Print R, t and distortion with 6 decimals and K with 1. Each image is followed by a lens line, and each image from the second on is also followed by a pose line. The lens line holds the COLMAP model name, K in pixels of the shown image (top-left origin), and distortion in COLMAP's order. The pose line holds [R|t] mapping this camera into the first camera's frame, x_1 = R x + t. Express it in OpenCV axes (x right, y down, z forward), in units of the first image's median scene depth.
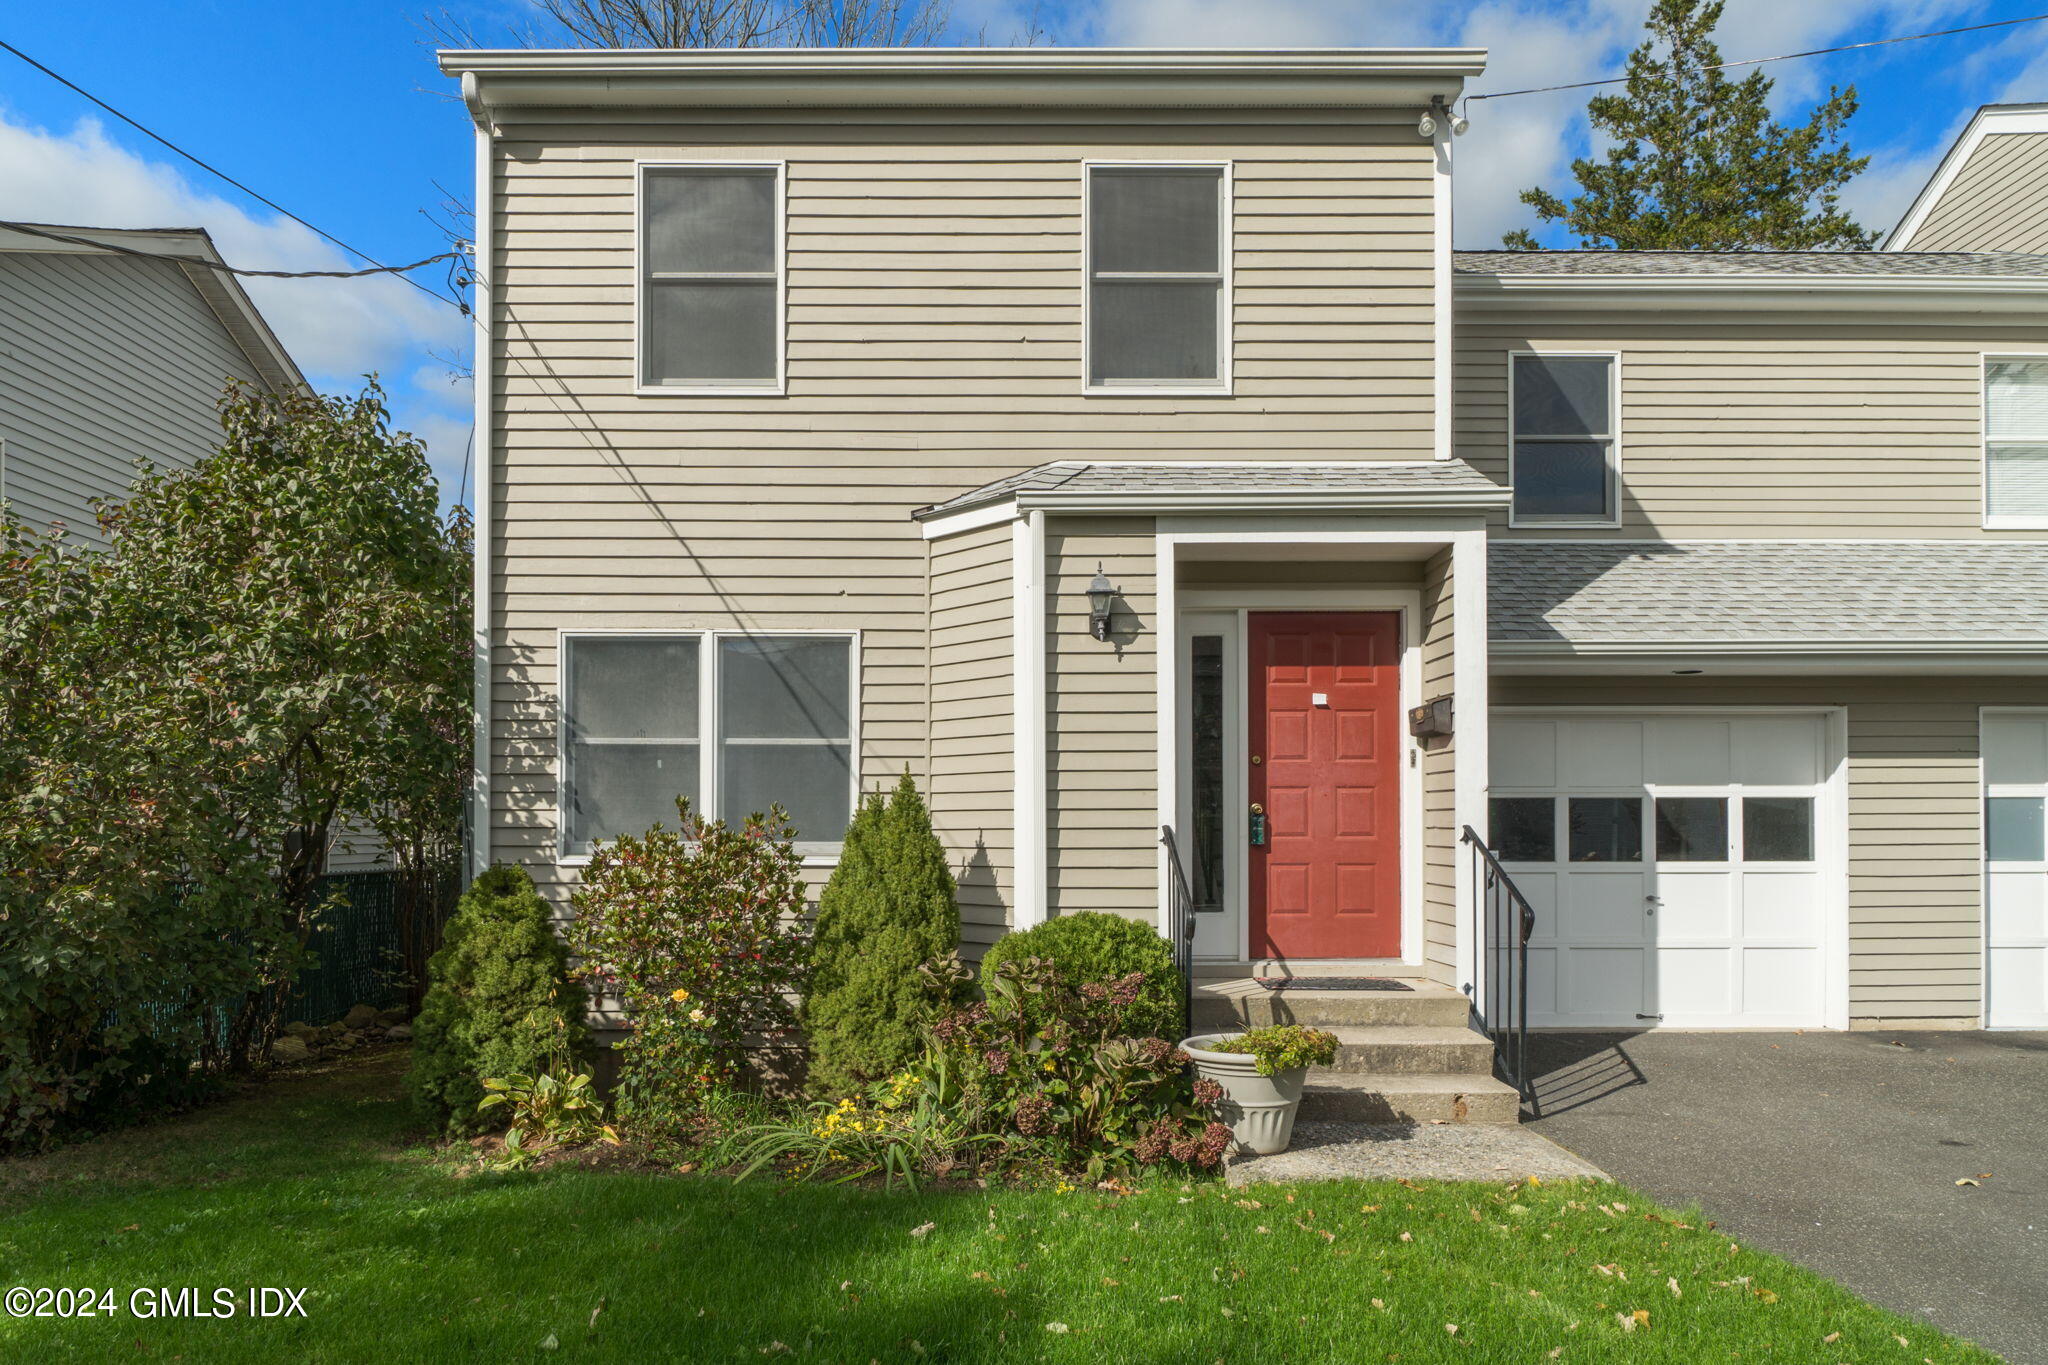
lens RADIAL K [[1291.6, 0, 1017.3], [0, 1291.6, 806.0], [0, 0, 1]] dist [0.002771, -0.004791]
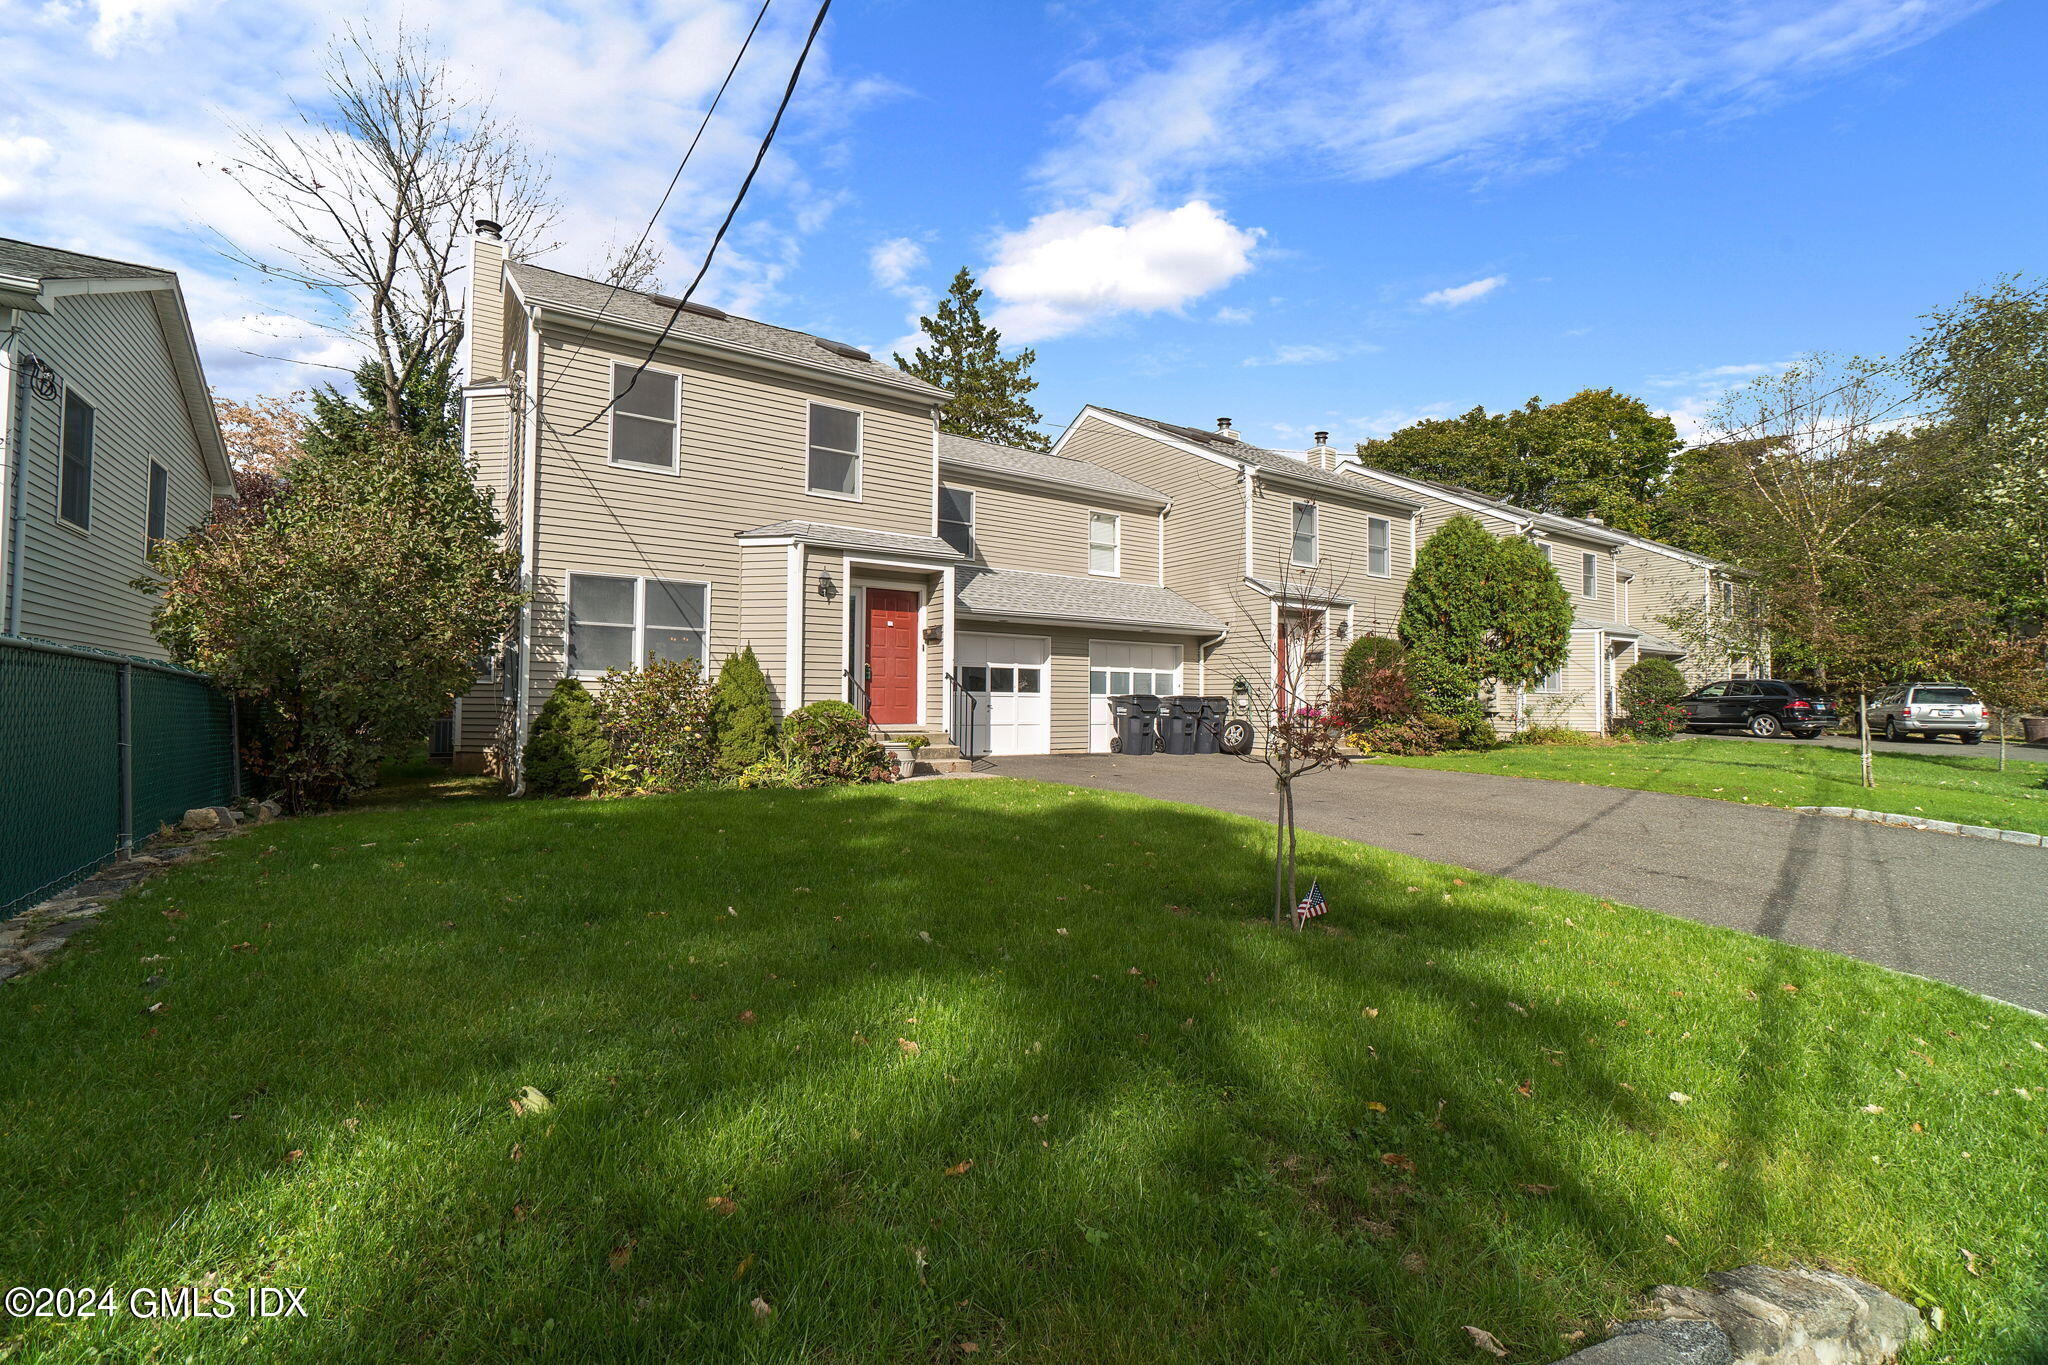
lens RADIAL K [[869.1, 0, 1022.9], [0, 869.1, 653.9], [0, 0, 1]] dist [0.002229, 0.000568]
pose [[0.828949, 0.039038, 0.557960, -0.517576], [-0.016945, 0.998856, -0.044711, 0.051423], [-0.559067, 0.027609, 0.828663, -0.590718]]
